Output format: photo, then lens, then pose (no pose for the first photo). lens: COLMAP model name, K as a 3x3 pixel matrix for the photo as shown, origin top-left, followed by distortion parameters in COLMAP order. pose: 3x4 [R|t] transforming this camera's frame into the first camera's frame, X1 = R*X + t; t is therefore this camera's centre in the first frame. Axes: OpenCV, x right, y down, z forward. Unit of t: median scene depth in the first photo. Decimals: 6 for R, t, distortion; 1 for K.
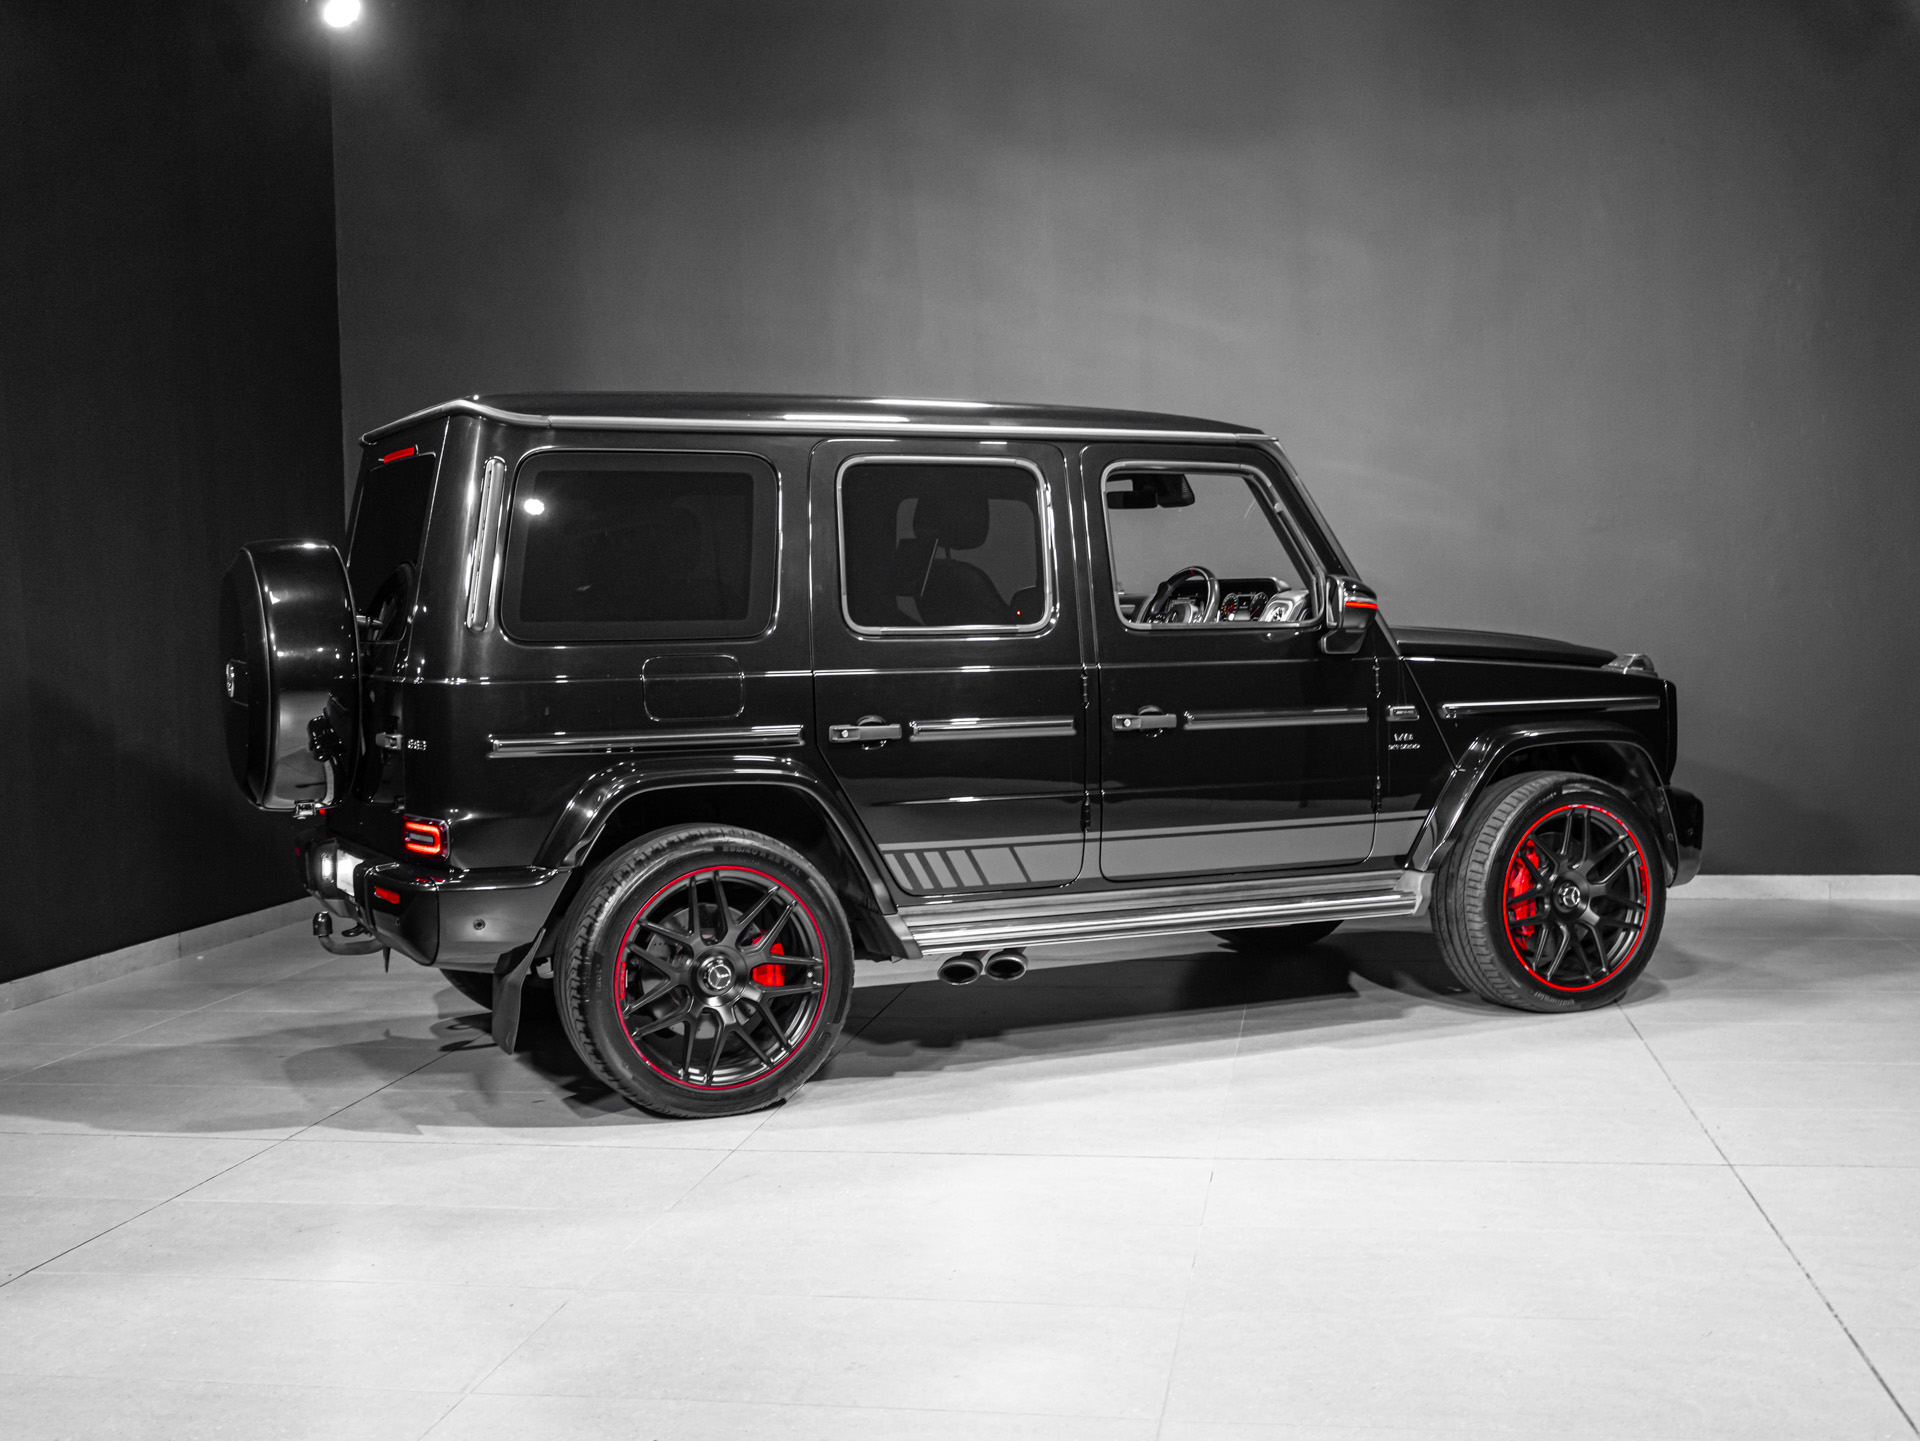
lens RADIAL K [[2290.6, 0, 968.9], [0, 2290.6, 717.8], [0, 0, 1]] dist [-0.016283, 0.000000]
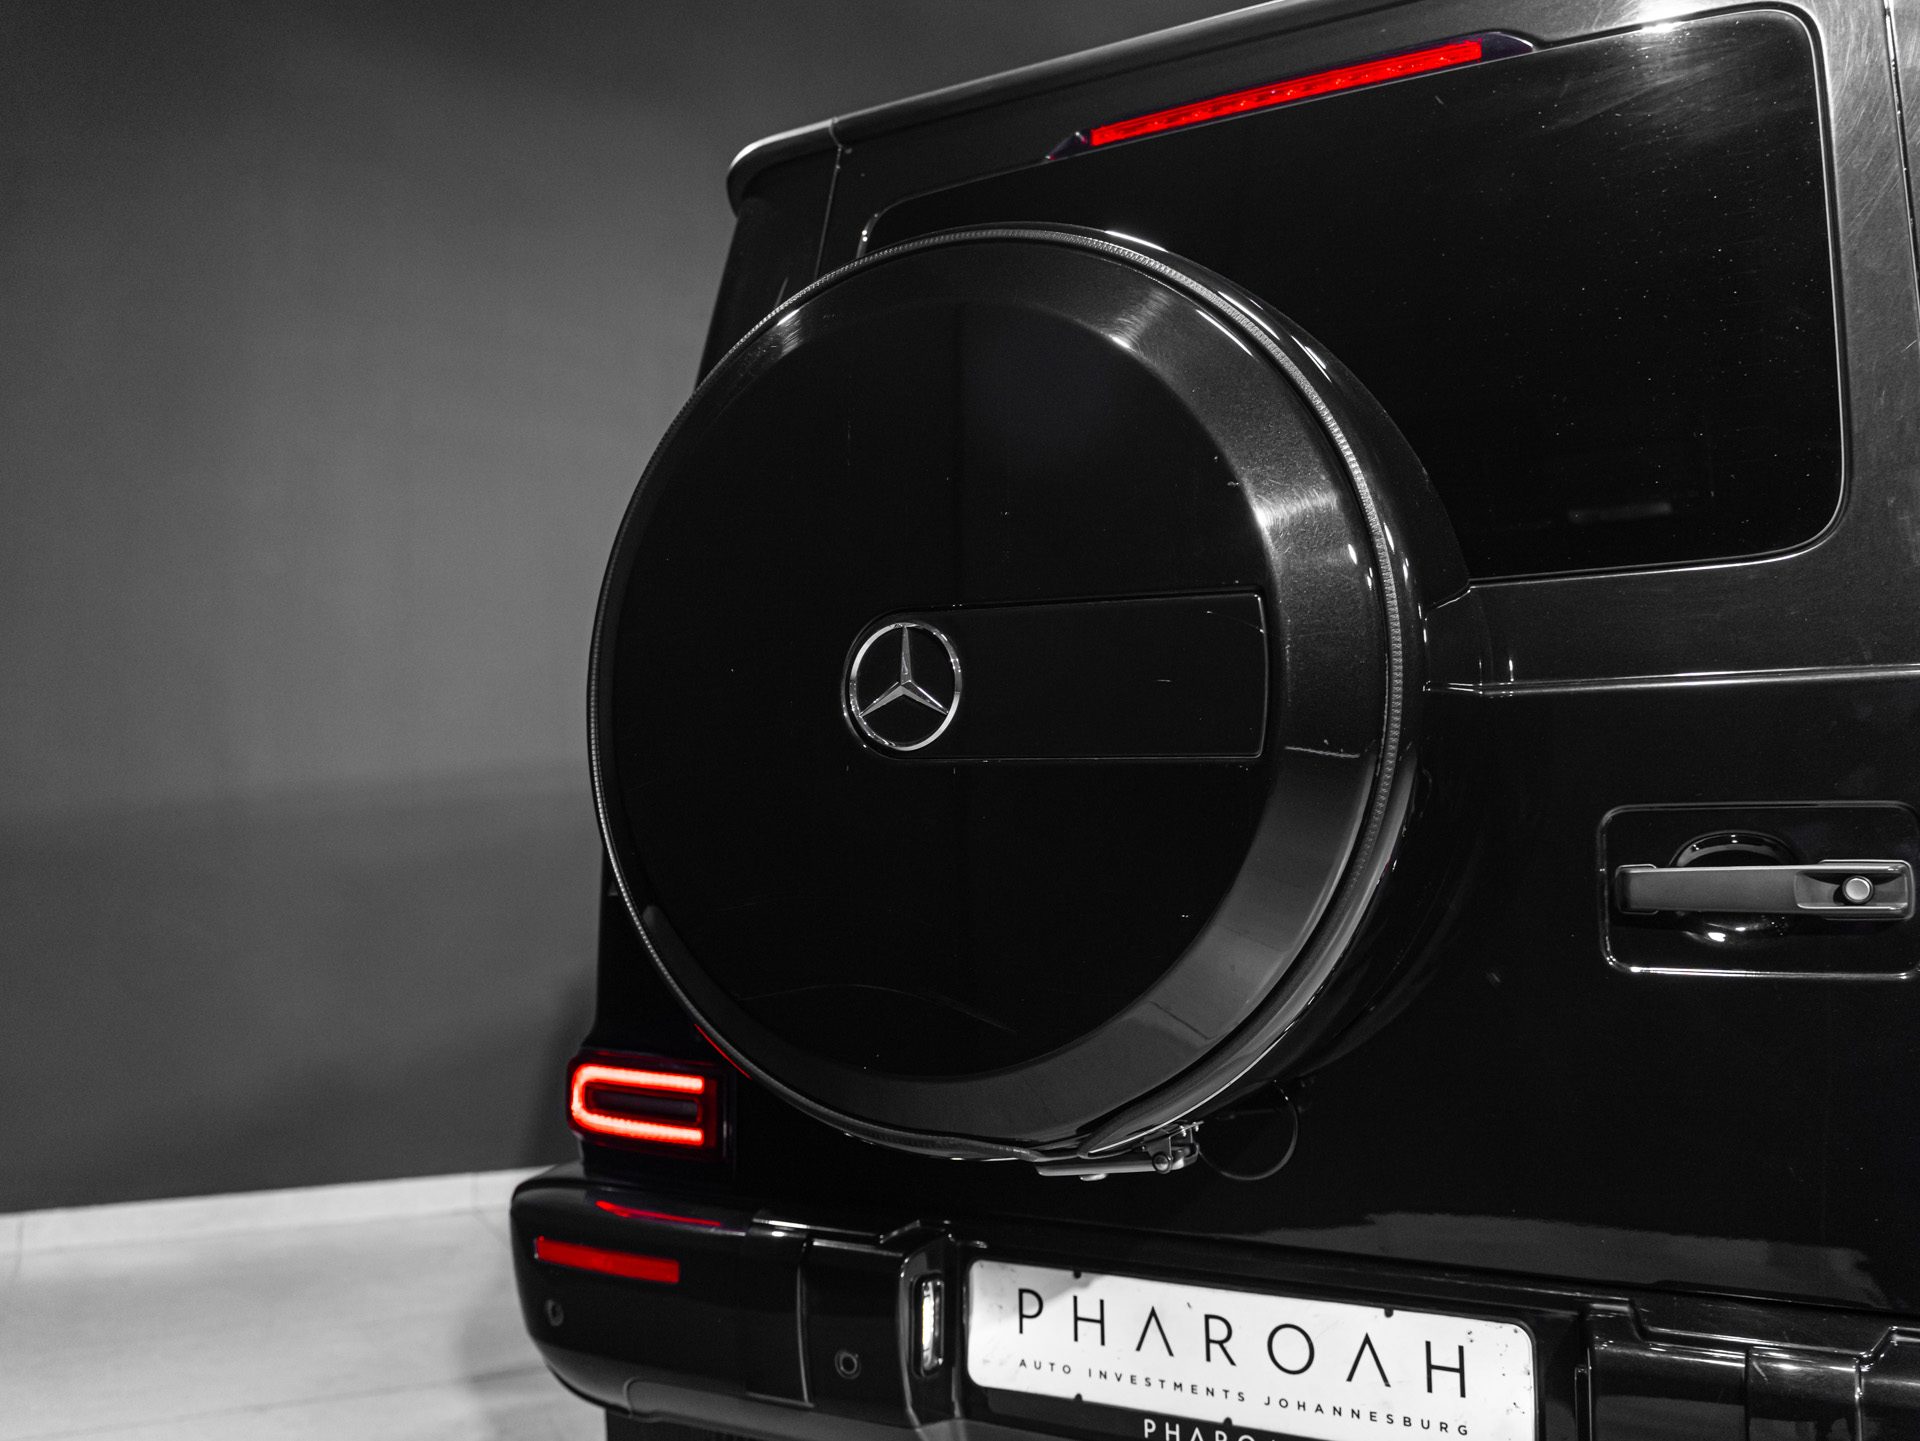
lens RADIAL K [[1716.1, 0, 954.8], [0, 1716.1, 722.2], [0, 0, 1]] dist [-0.003353, -0.000026]
pose [[0.822922, 0.060341, 0.564941, -0.437691], [0.017490, 0.991182, -0.131345, 0.015040], [-0.567885, 0.117967, 0.814611, 0.833549]]
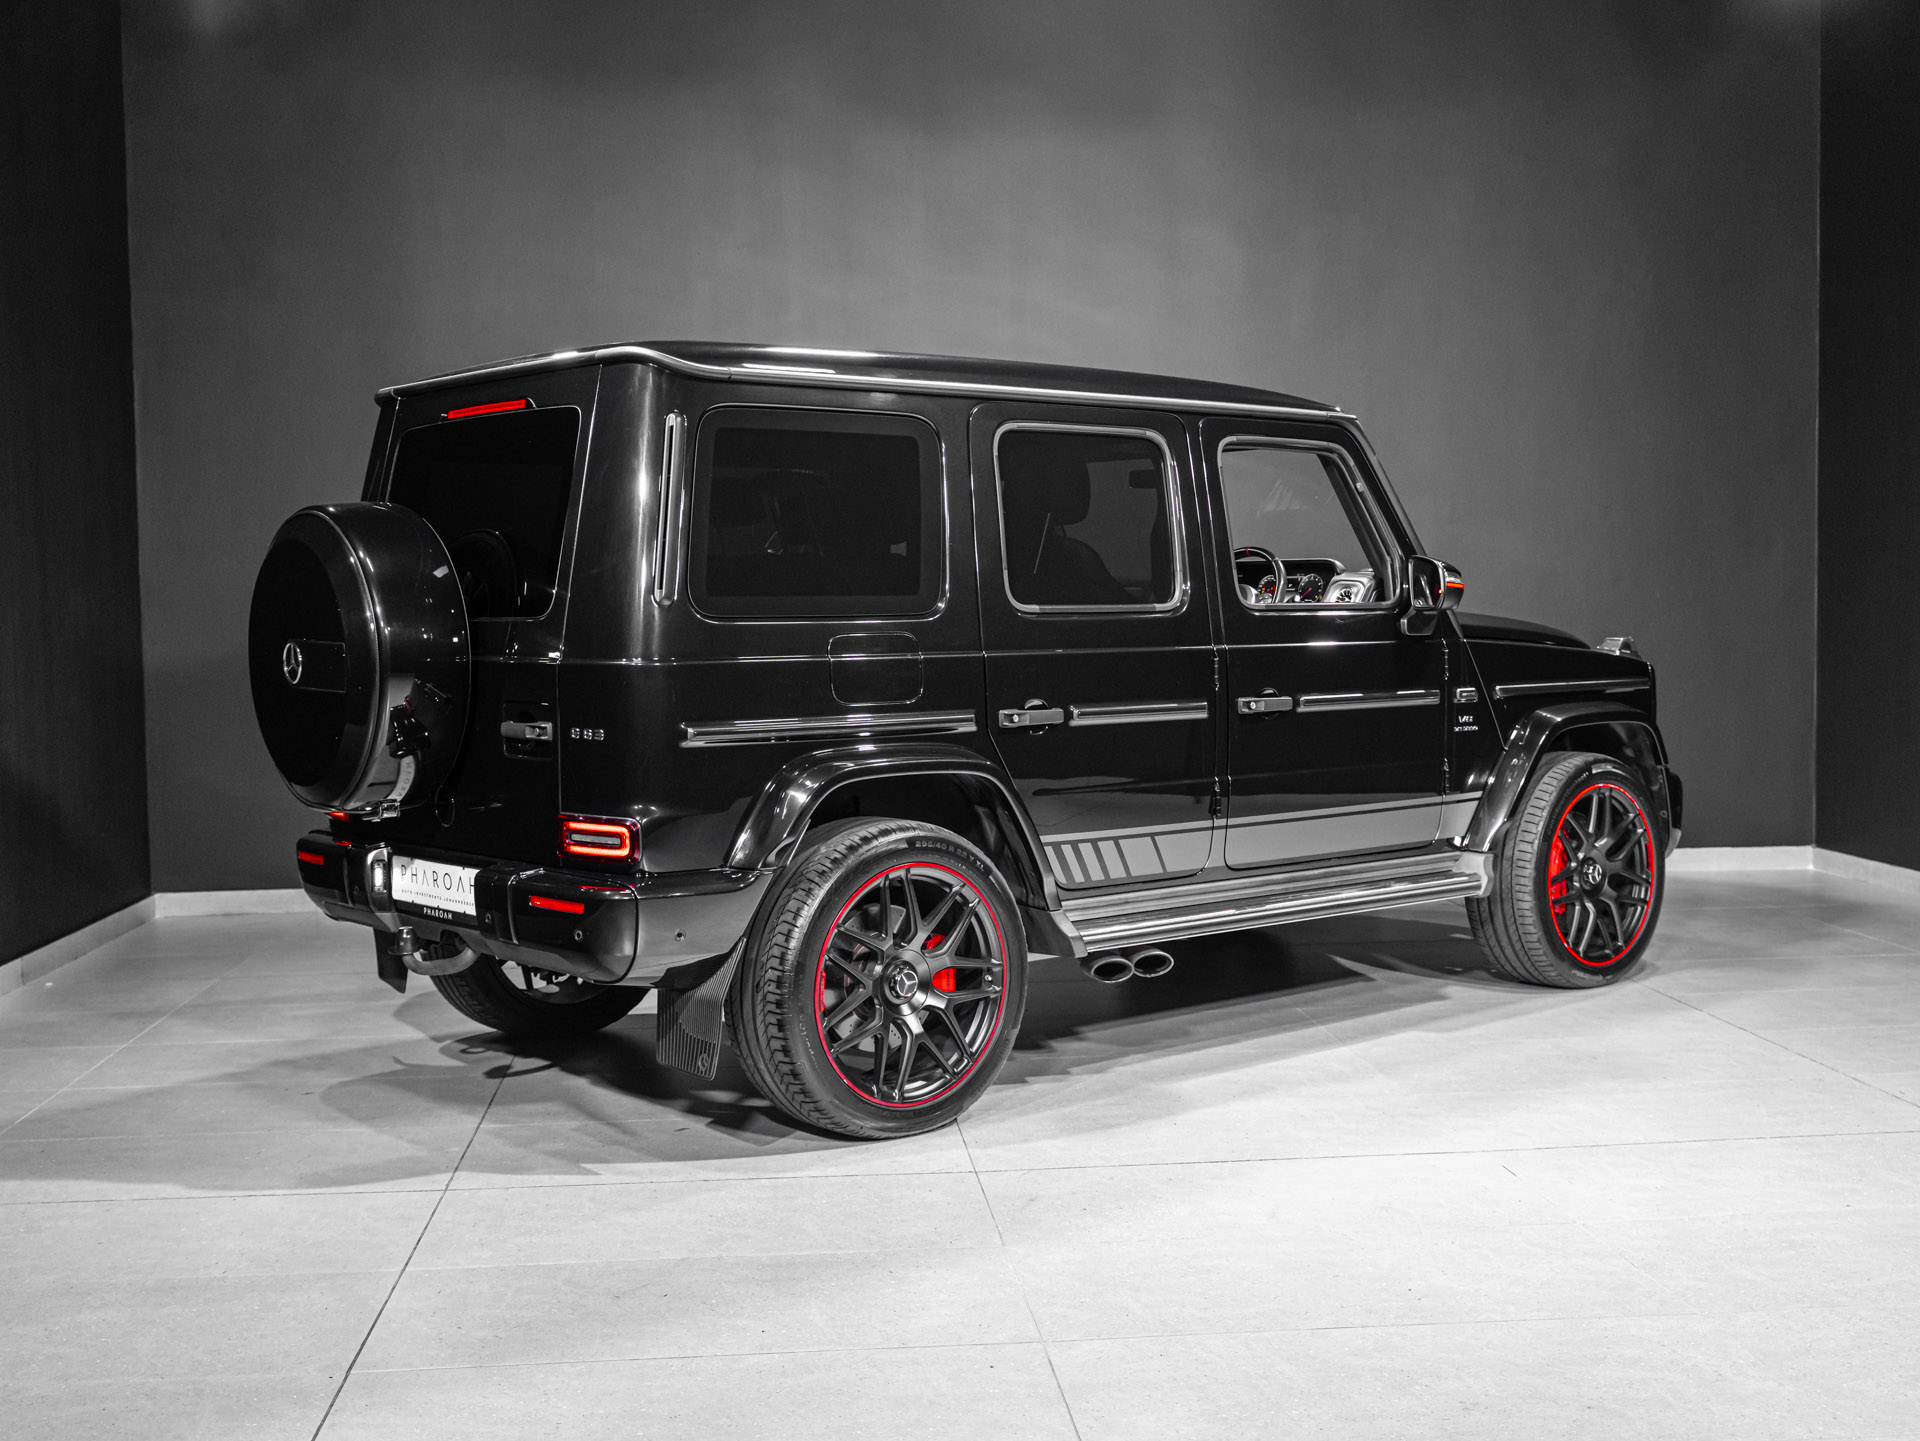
lens RADIAL K [[2211.7, 0, 957.7], [0, 2211.7, 726.3], [0, 0, 1]] dist [-0.017491, 0.000000]
pose [[0.969960, -0.009210, 0.243091, -0.284068], [0.008069, 0.999951, 0.005692, 0.004719], [-0.243132, -0.003559, 0.969987, 0.125960]]
